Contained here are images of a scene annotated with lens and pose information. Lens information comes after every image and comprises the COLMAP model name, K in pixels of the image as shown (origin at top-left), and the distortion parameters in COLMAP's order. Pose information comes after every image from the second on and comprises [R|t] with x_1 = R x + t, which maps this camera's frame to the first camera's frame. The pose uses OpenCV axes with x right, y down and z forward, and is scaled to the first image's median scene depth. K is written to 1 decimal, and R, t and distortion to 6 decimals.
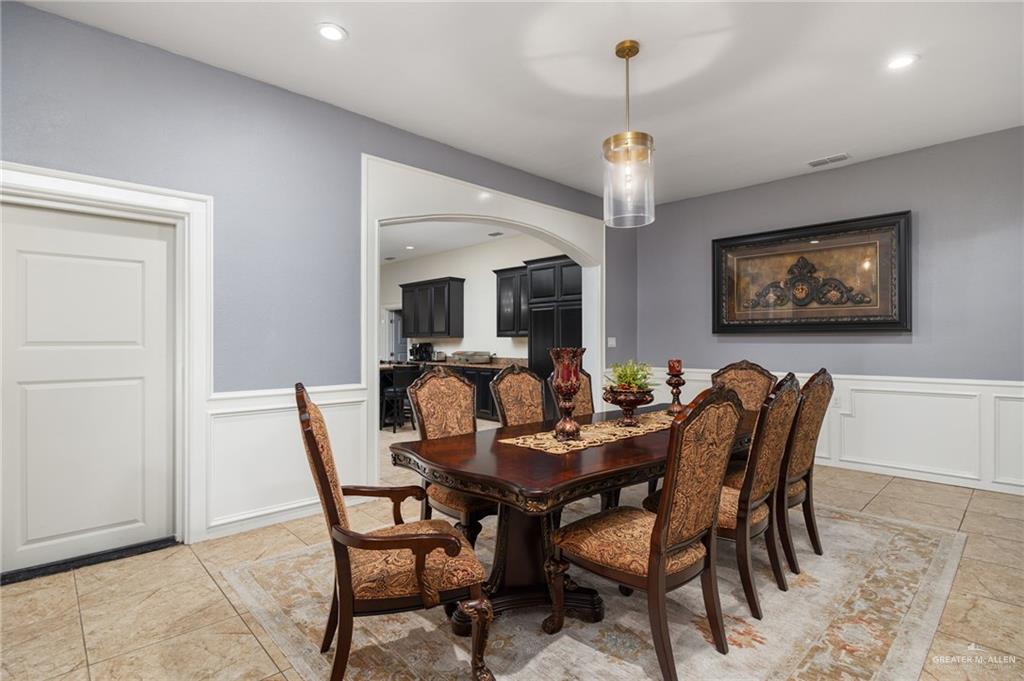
lens RADIAL K [[495.9, 0, 511.5], [0, 495.9, 342.0], [0, 0, 1]] dist [-0.000008, 0.000000]
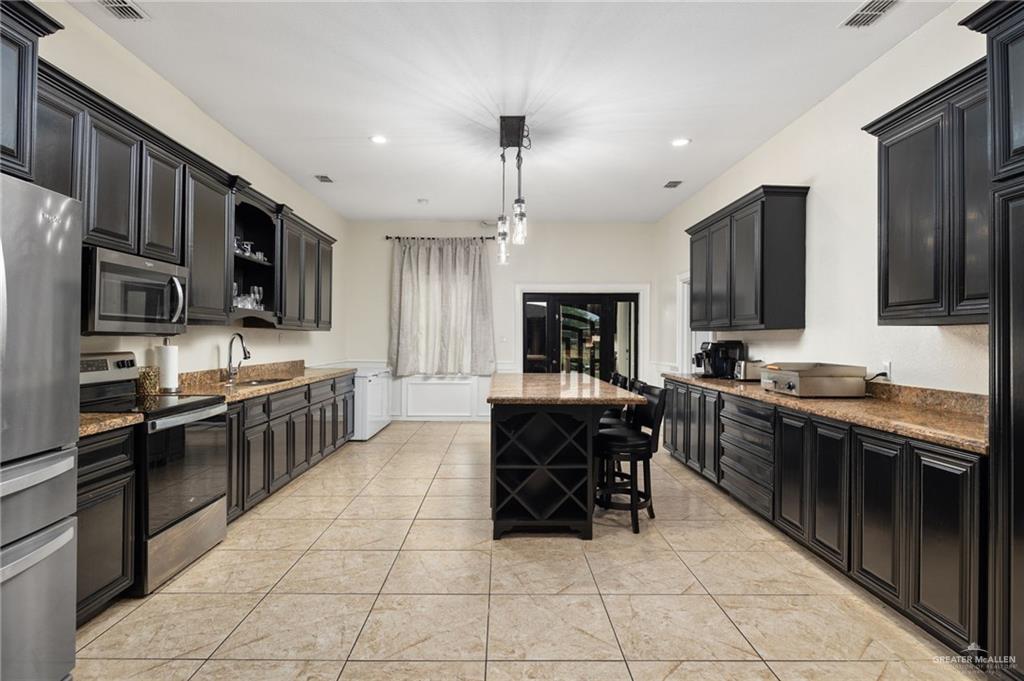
lens RADIAL K [[540.6, 0, 510.8], [0, 540.6, 335.8], [0, 0, 1]] dist [0.000493, 0.000033]
pose [[0.736727, -0.000202, -0.676191, 0.031553], [-0.000313, 1.000000, -0.000640, -0.002590], [0.676191, 0.000683, 0.736726, 0.528400]]
